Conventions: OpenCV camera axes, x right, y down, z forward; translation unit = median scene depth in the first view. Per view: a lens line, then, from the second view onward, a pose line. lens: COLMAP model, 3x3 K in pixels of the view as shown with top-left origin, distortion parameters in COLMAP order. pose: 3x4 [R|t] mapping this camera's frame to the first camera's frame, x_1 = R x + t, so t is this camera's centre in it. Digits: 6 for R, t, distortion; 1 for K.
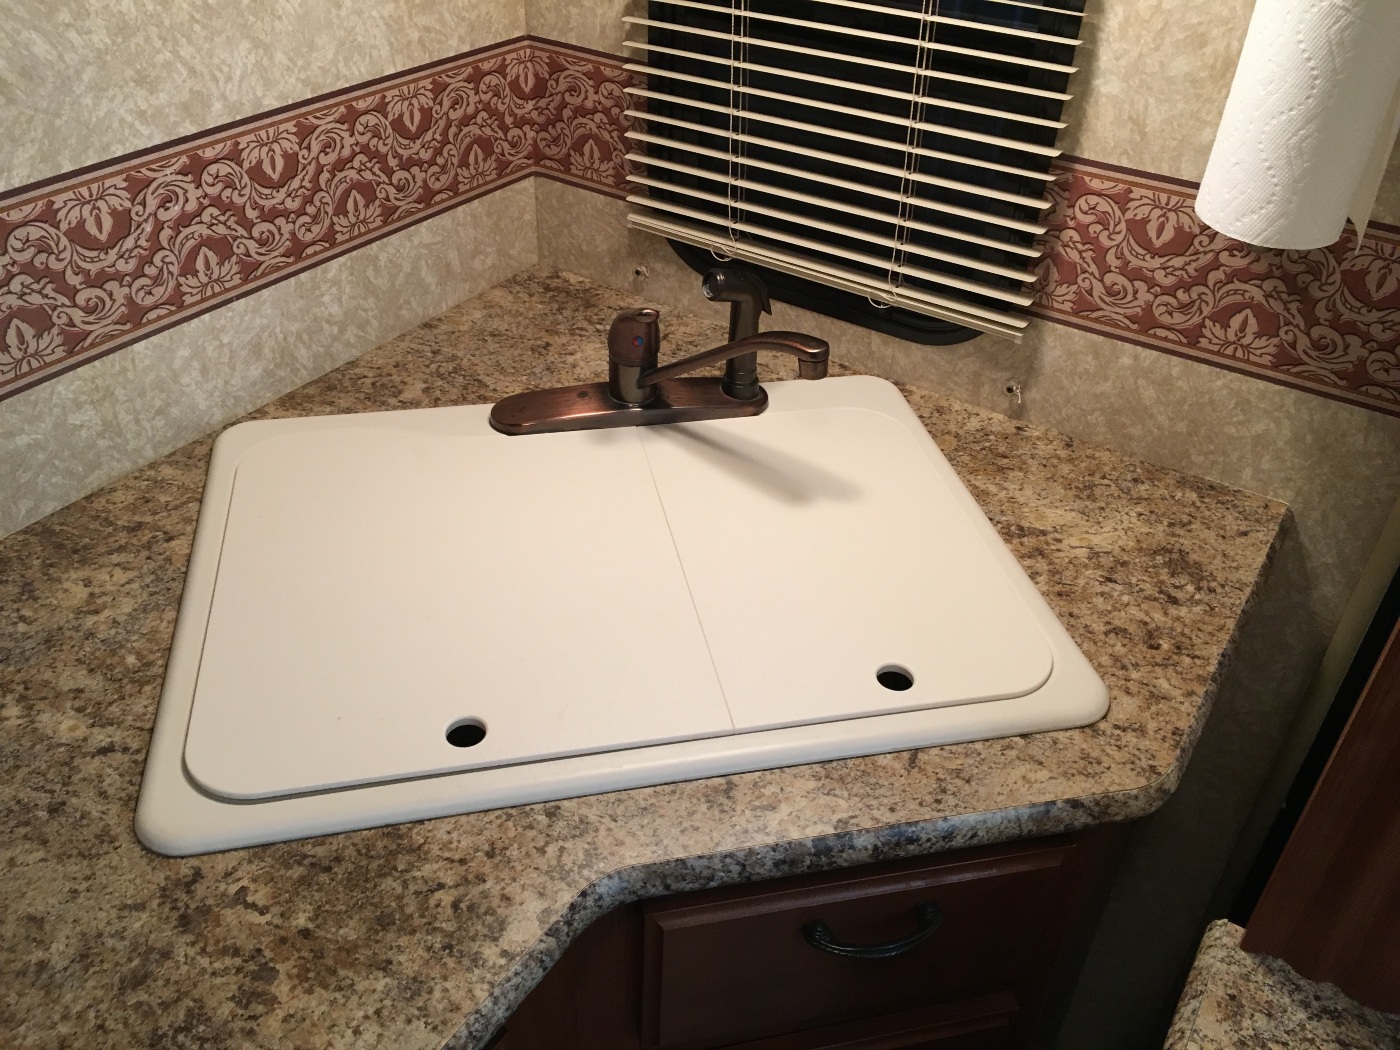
lens RADIAL K [[1185.3, 0, 700.7], [0, 1185.3, 528.1], [0, 0, 1]] dist [0.070136, -0.099356]
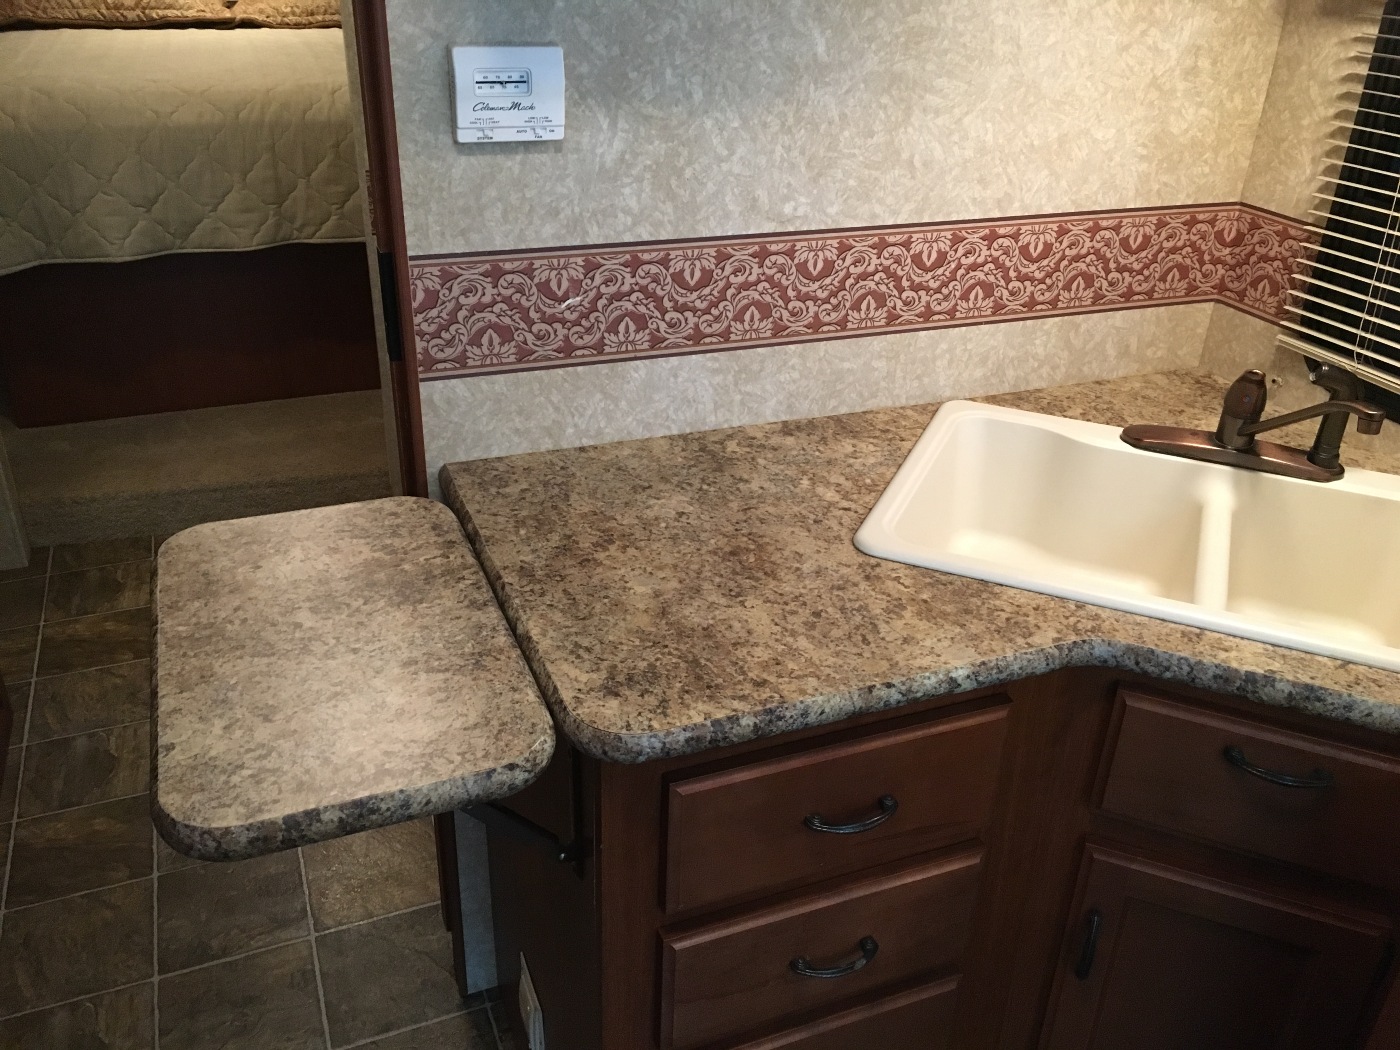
lens RADIAL K [[1185.3, 0, 697.8], [0, 1185.3, 529.0], [0, 0, 1]] dist [0.070136, -0.099356]
pose [[0.819769, 0.263015, -0.508725, 0.167745], [-0.345409, 0.935618, -0.072877, 0.297977], [0.456805, 0.235460, 0.857839, -0.443917]]
